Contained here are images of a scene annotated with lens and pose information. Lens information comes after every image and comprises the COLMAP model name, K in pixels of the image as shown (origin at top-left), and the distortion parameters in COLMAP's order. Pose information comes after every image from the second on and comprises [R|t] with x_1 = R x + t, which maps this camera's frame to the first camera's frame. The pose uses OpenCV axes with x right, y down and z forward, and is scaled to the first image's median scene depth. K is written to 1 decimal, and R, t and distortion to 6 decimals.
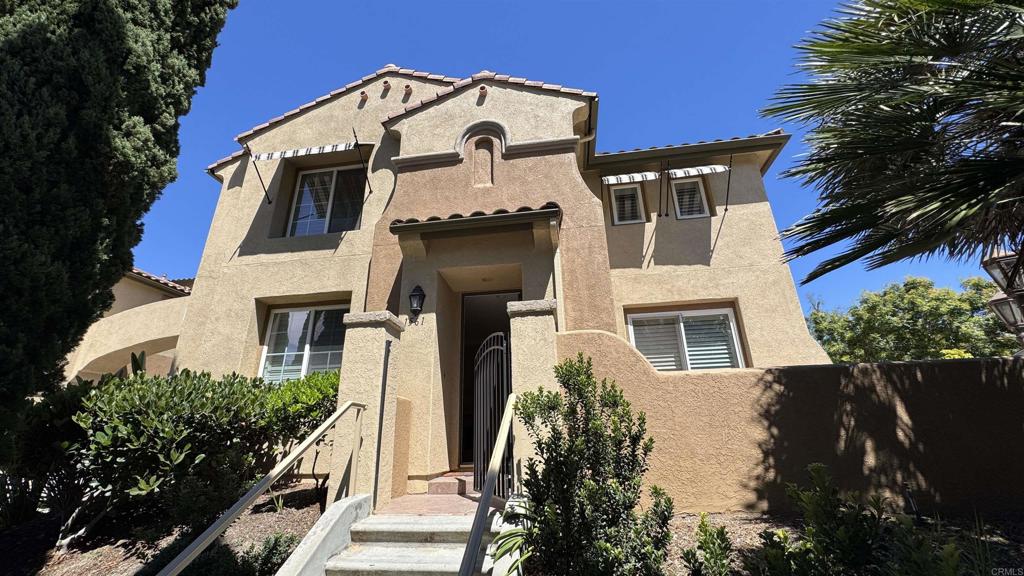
lens RADIAL K [[408.8, 0, 511.9], [0, 408.8, 284.8], [0, 0, 1]] dist [-0.000392, -0.000124]
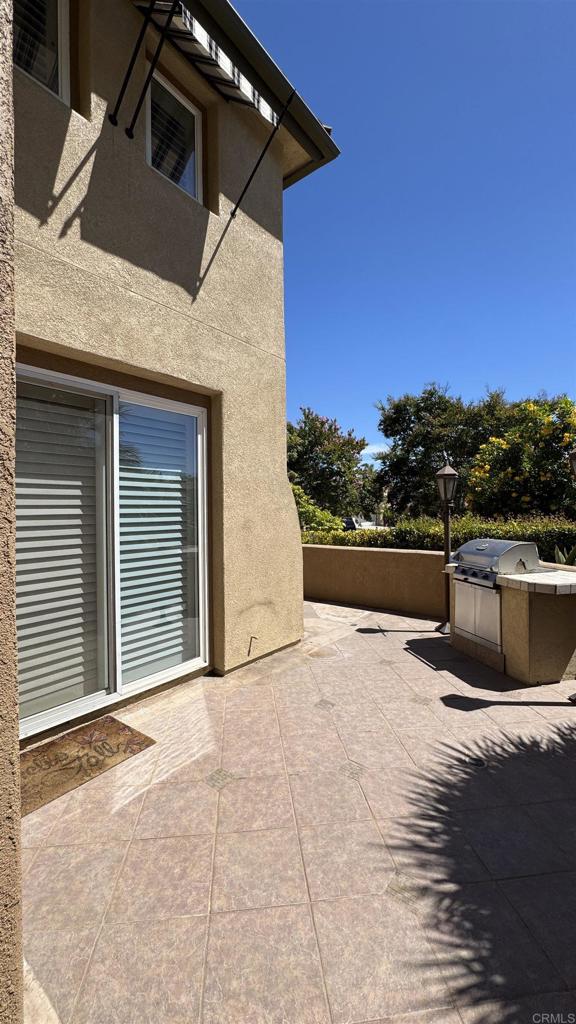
lens RADIAL K [[408.8, 0, 292.7], [0, 408.8, 514.5], [0, 0, 1]] dist [-0.000392, -0.000124]
pose [[0.488867, 0.007092, 0.872329, 0.123361], [-0.314426, 0.934187, 0.168614, 0.058920], [-0.813723, -0.356713, 0.458923, 0.593151]]
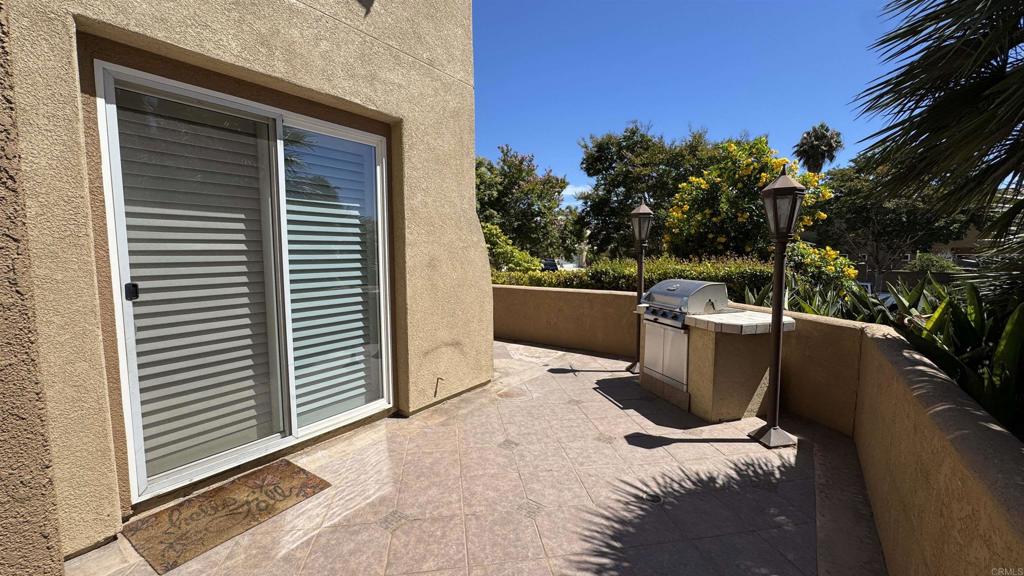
lens RADIAL K [[408.8, 0, 514.9], [0, 408.8, 289.6], [0, 0, 1]] dist [-0.000392, -0.000124]
pose [[0.449931, -0.062601, 0.890866, 0.150023], [-0.327427, 0.916514, 0.229770, 0.059165], [-0.830875, -0.395074, 0.391871, 0.582373]]
